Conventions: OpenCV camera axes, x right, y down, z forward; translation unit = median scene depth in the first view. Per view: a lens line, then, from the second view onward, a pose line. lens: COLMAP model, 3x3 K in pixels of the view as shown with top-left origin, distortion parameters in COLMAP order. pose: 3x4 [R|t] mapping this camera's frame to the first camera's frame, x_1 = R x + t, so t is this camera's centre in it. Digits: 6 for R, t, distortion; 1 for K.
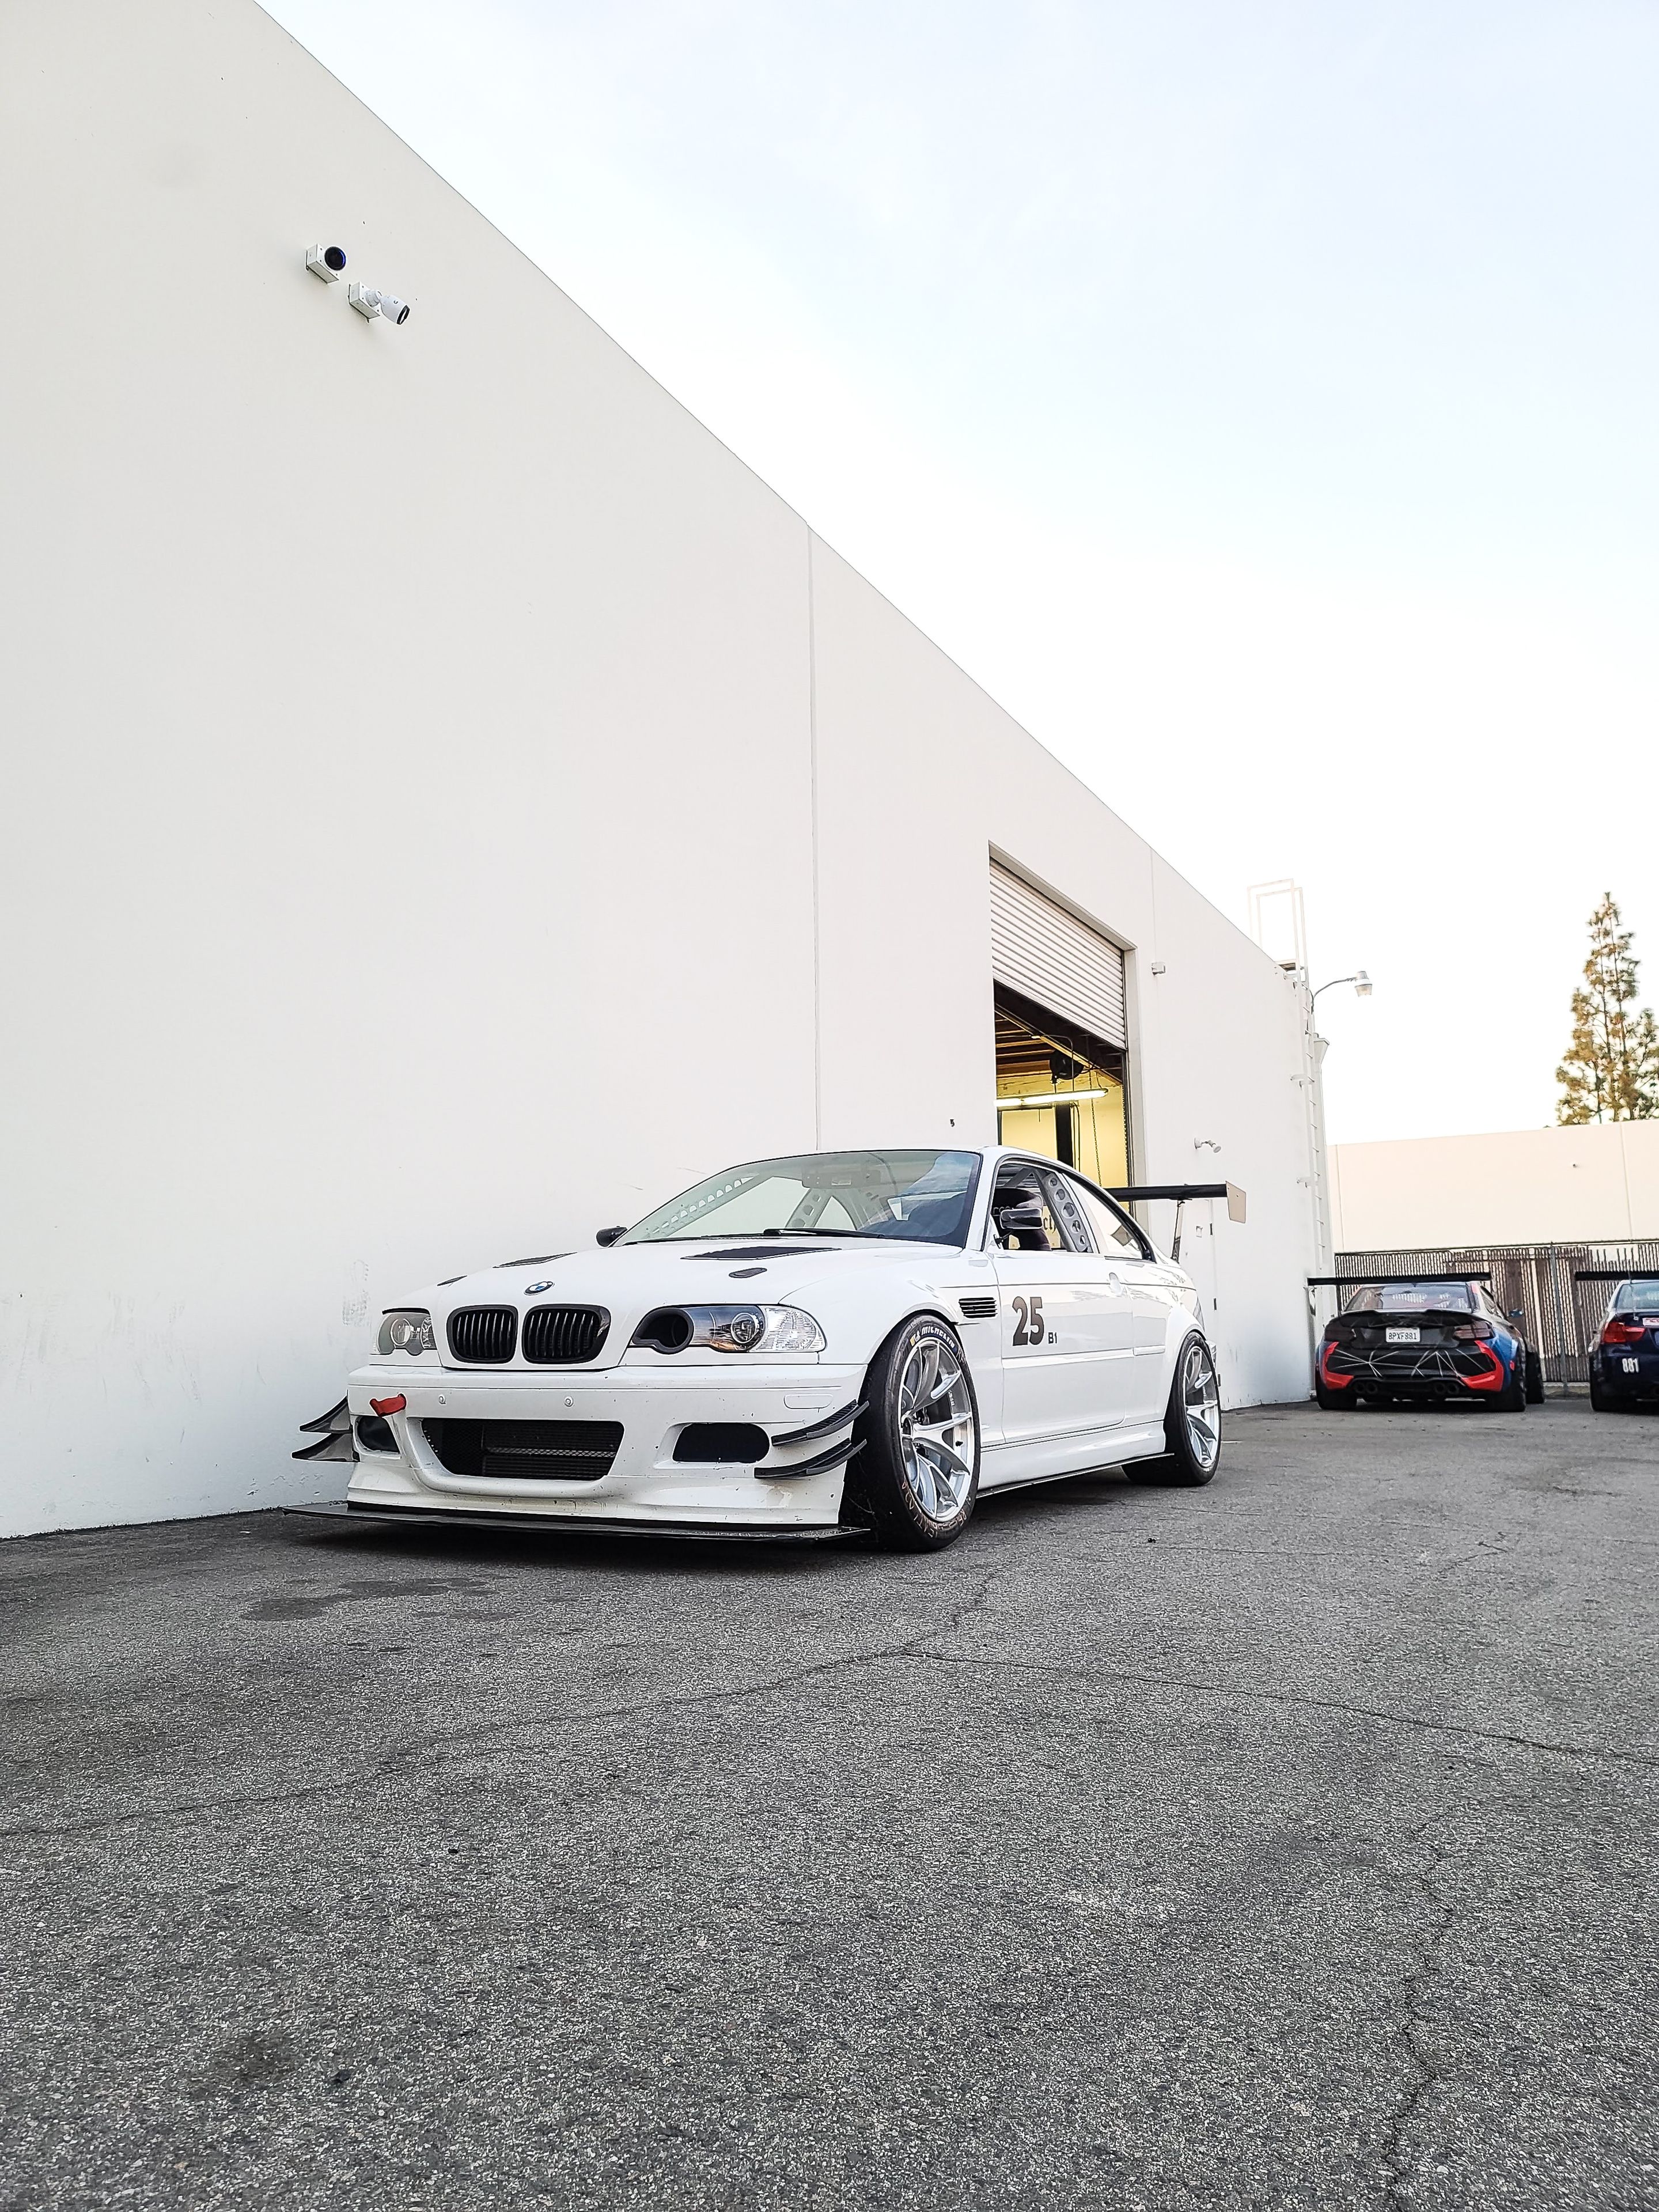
lens RADIAL K [[1628.5, 0, 812.7], [0, 1628.5, 1117.0], [0, 0, 1]] dist [0.019449, 0.001577]
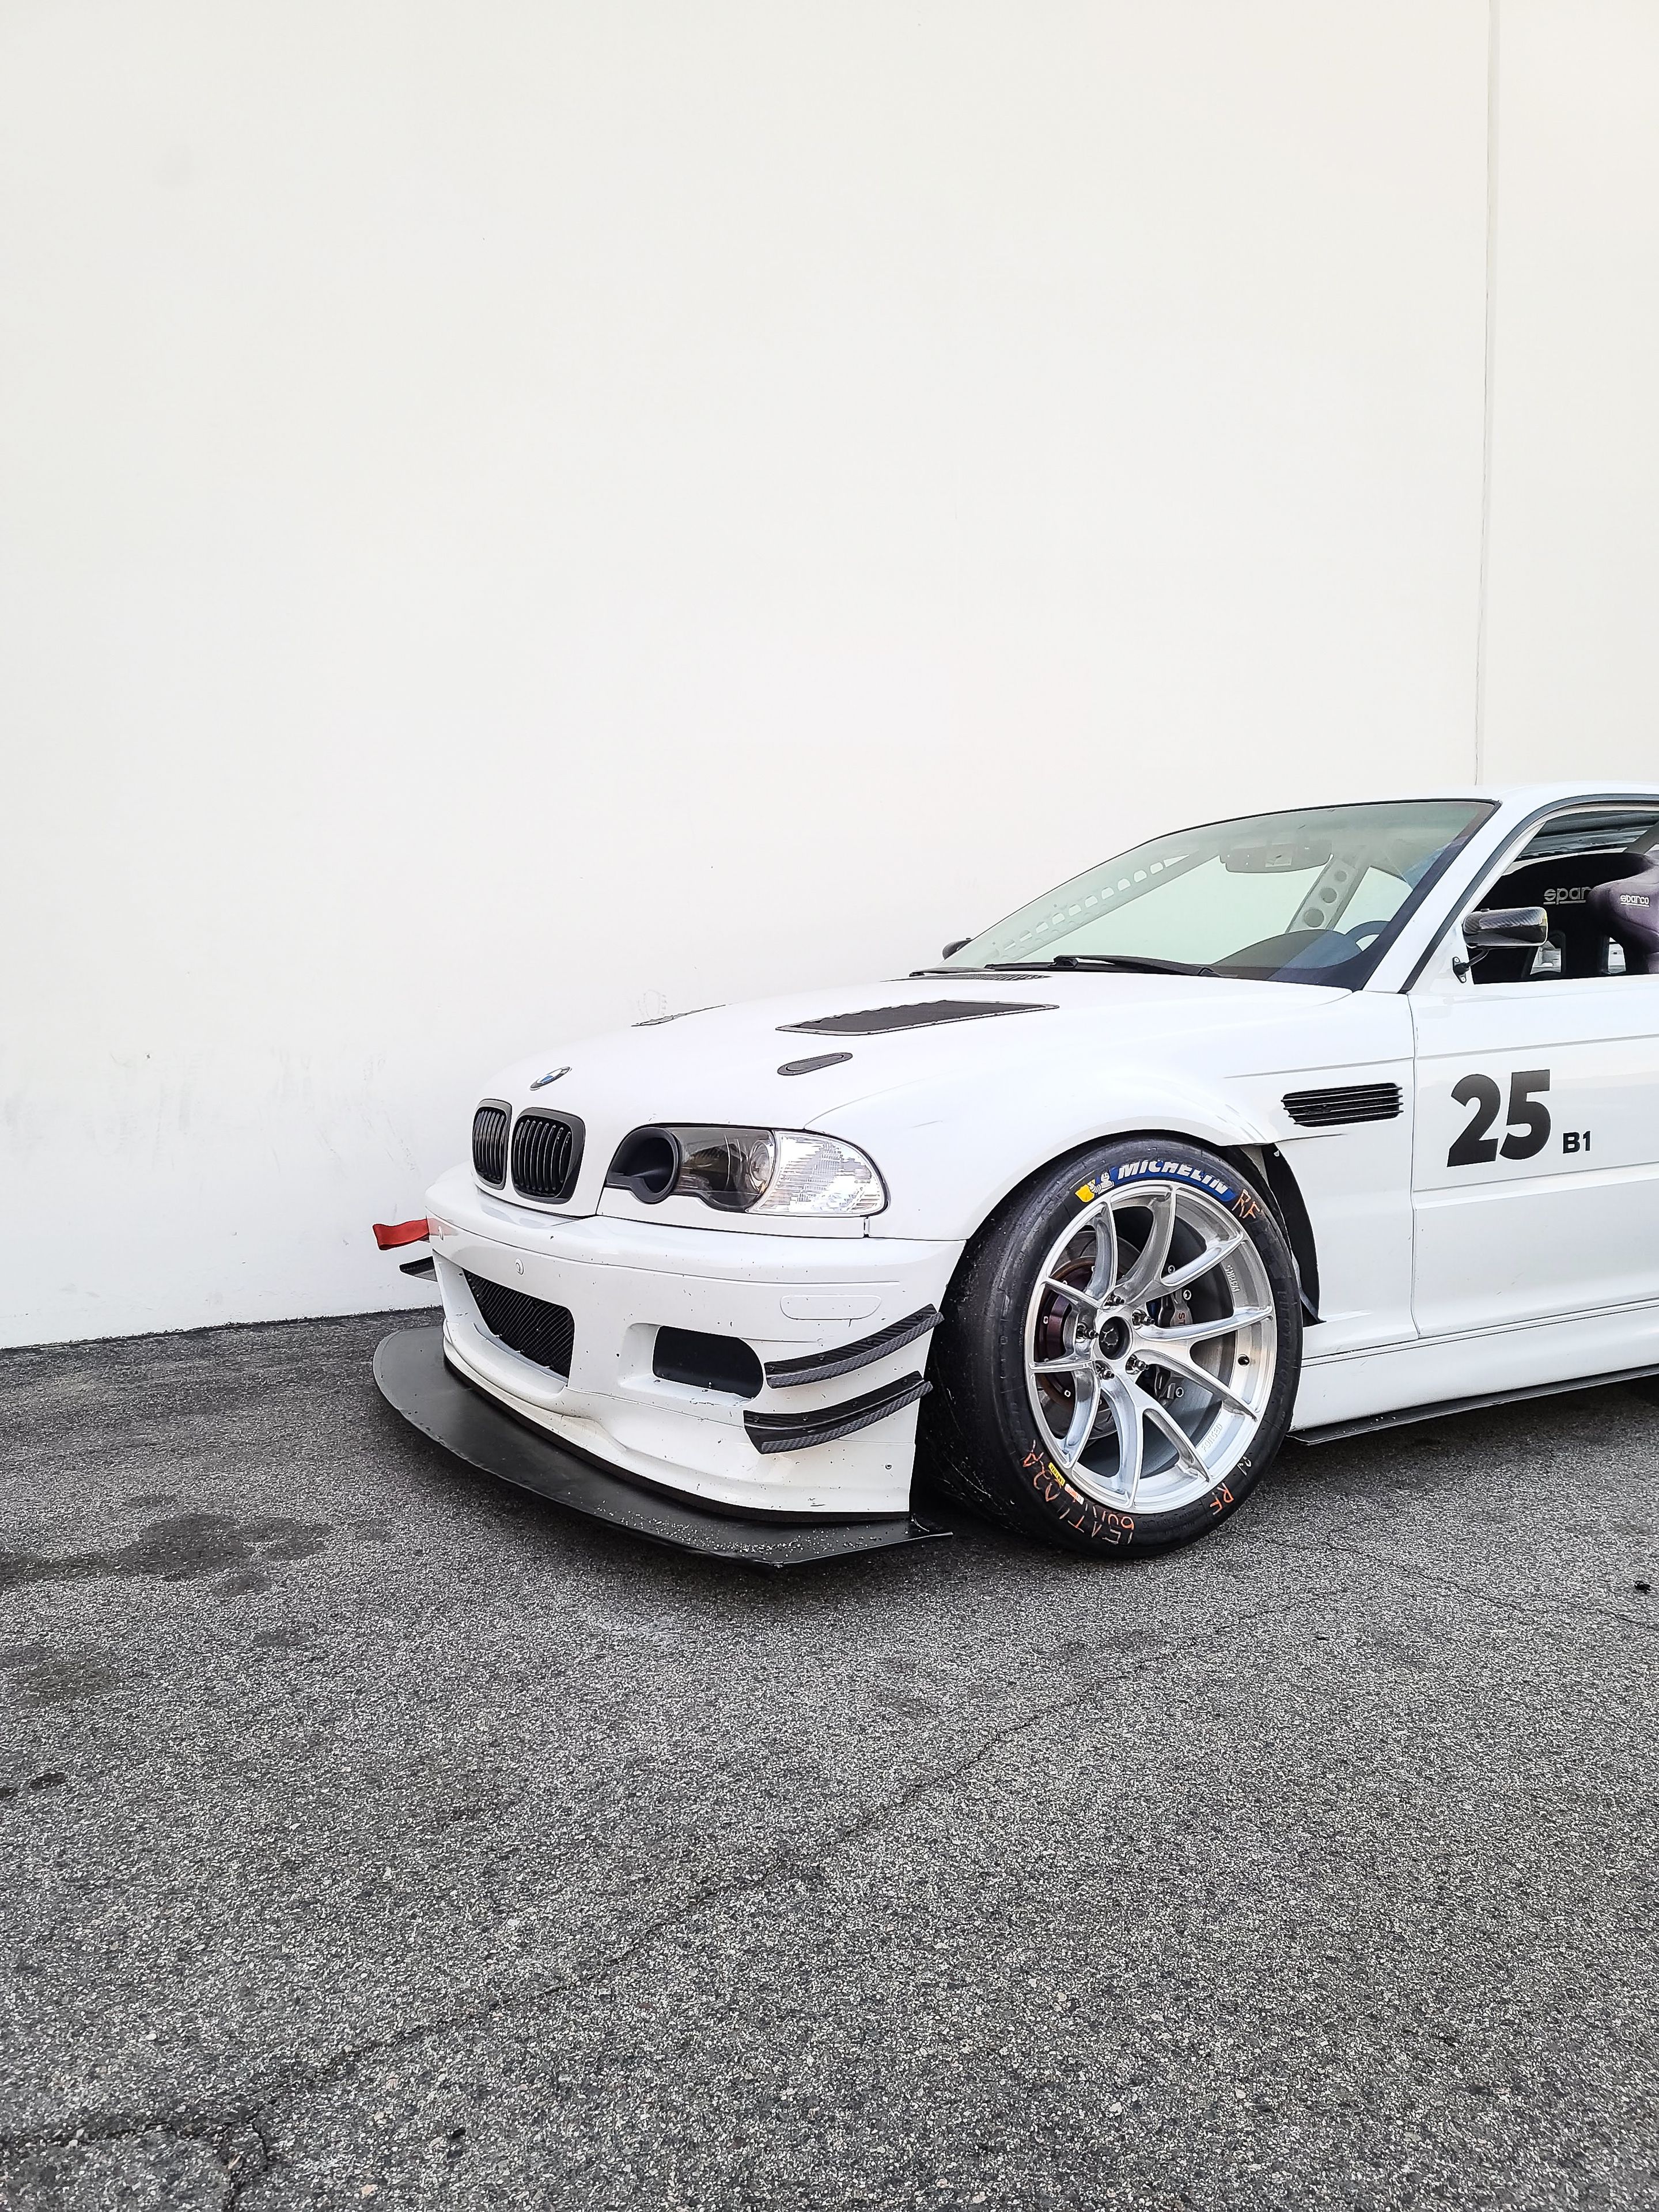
lens RADIAL K [[1628.5, 0, 821.7], [0, 1628.5, 1087.3], [0, 0, 1]] dist [0.019449, 0.001577]
pose [[0.847579, 0.033025, -0.529641, 0.271131], [0.077918, 0.979500, 0.185766, -0.005627], [0.524918, -0.198720, 0.827630, 0.503753]]
